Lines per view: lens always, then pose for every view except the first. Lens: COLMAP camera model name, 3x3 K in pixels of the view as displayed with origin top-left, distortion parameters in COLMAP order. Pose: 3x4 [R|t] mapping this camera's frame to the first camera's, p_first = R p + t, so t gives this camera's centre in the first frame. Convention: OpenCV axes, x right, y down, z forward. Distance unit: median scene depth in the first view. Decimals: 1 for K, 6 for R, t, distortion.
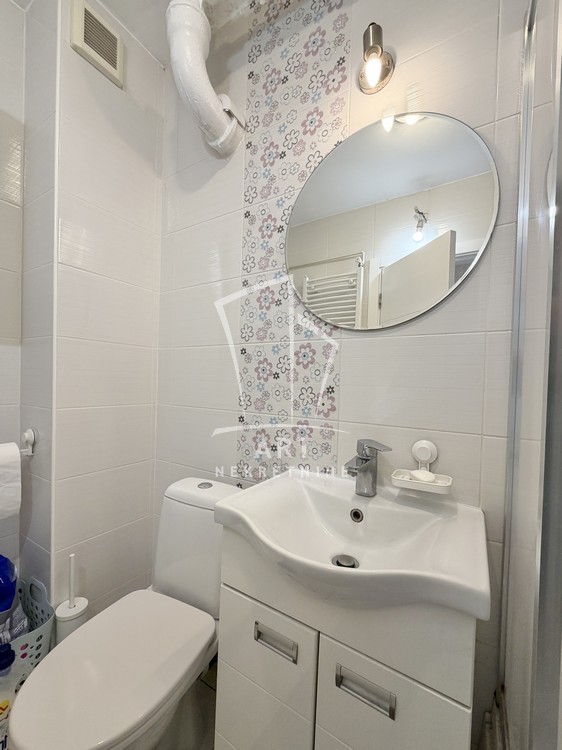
lens RADIAL K [[299.1, 0, 290.9], [0, 299.1, 388.0], [0, 0, 1]] dist [-0.001164, 0.001165]
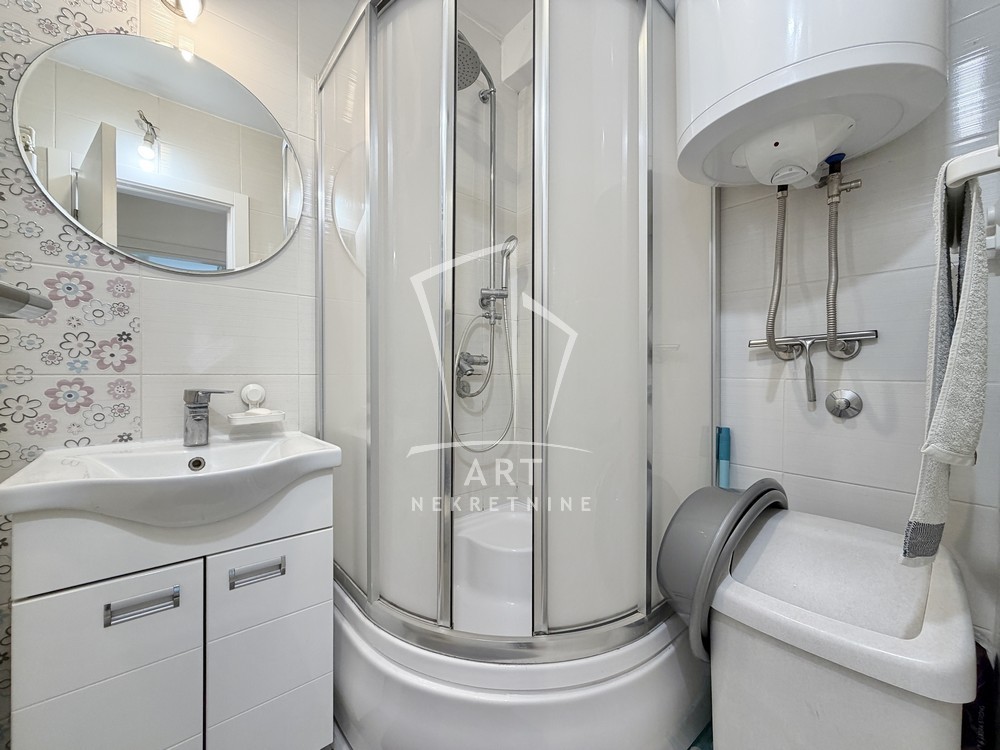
lens RADIAL K [[398.9, 0, 504.2], [0, 398.9, 371.8], [0, 0, 1]] dist [-0.001164, 0.001165]
pose [[0.282652, -0.029257, 0.958776, -0.601367], [0.031549, 0.999278, 0.021192, 0.107998], [-0.958704, 0.024259, 0.283370, -0.272189]]
